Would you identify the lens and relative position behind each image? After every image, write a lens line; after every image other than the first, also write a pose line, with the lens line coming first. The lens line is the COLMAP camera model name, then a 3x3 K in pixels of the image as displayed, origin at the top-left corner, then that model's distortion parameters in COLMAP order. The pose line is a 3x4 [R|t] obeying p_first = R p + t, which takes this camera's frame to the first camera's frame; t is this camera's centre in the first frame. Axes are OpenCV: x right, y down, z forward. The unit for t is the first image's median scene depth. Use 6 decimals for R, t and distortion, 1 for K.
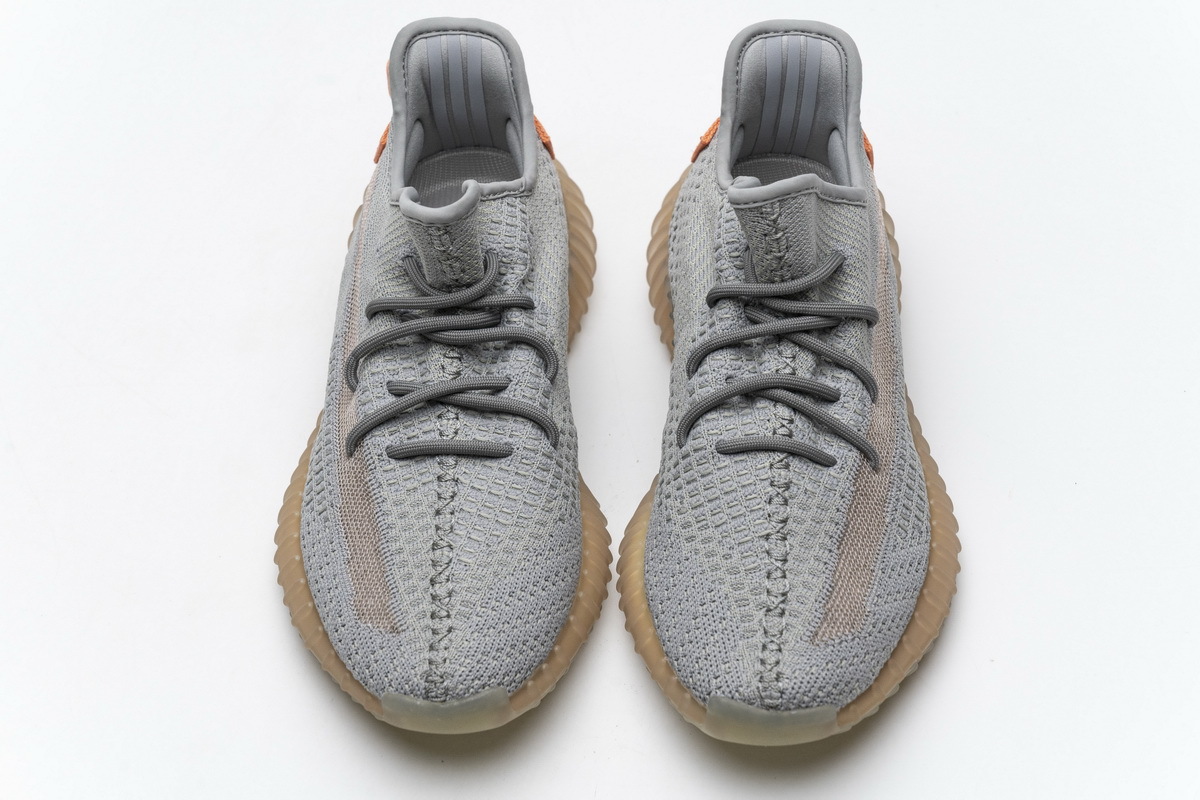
lens RADIAL K [[2327.8, 0, 599.4], [0, 2327.8, 399.3], [0, 0, 1]] dist [-0.039288, 0.000000]
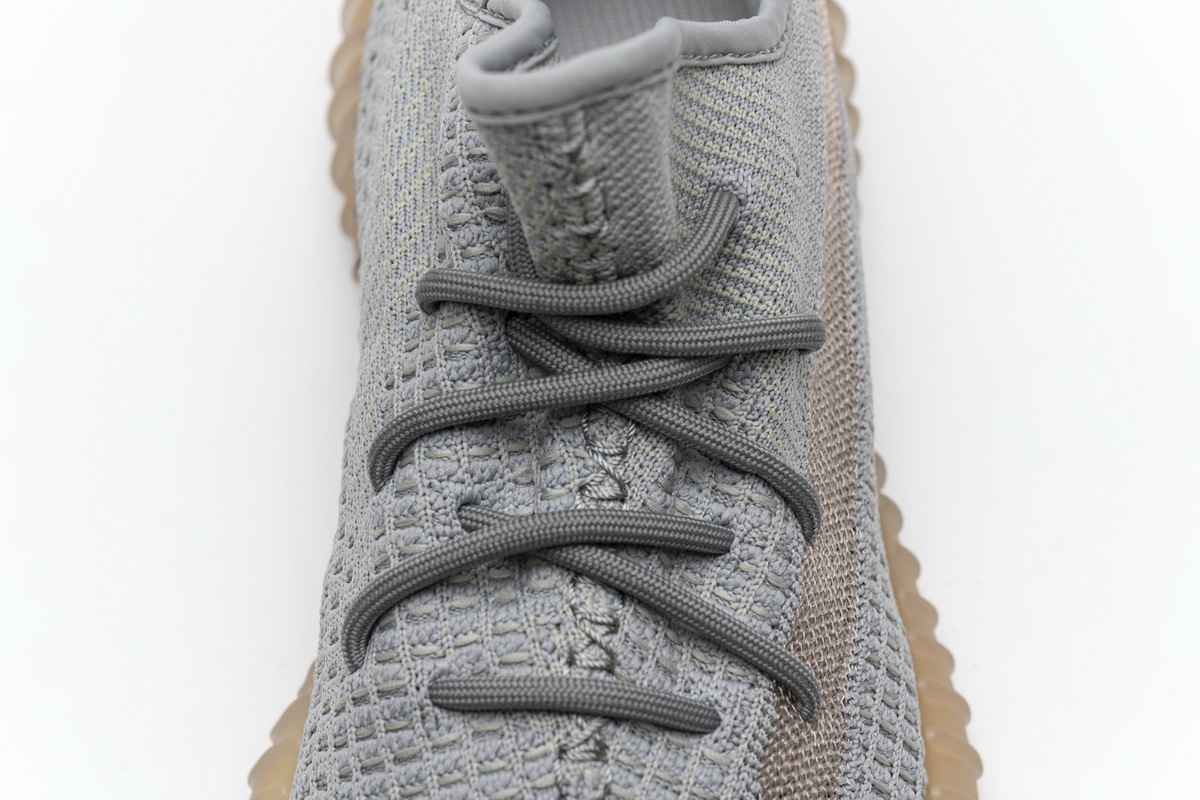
lens RADIAL K [[2327.8, 0, 600.7], [0, 2327.8, 401.3], [0, 0, 1]] dist [-0.039288, 0.000000]
pose [[0.998602, -0.004424, 0.052669, 0.058134], [-0.007031, 0.976515, 0.215335, -0.117483], [-0.052384, -0.215404, 0.975119, 0.600323]]
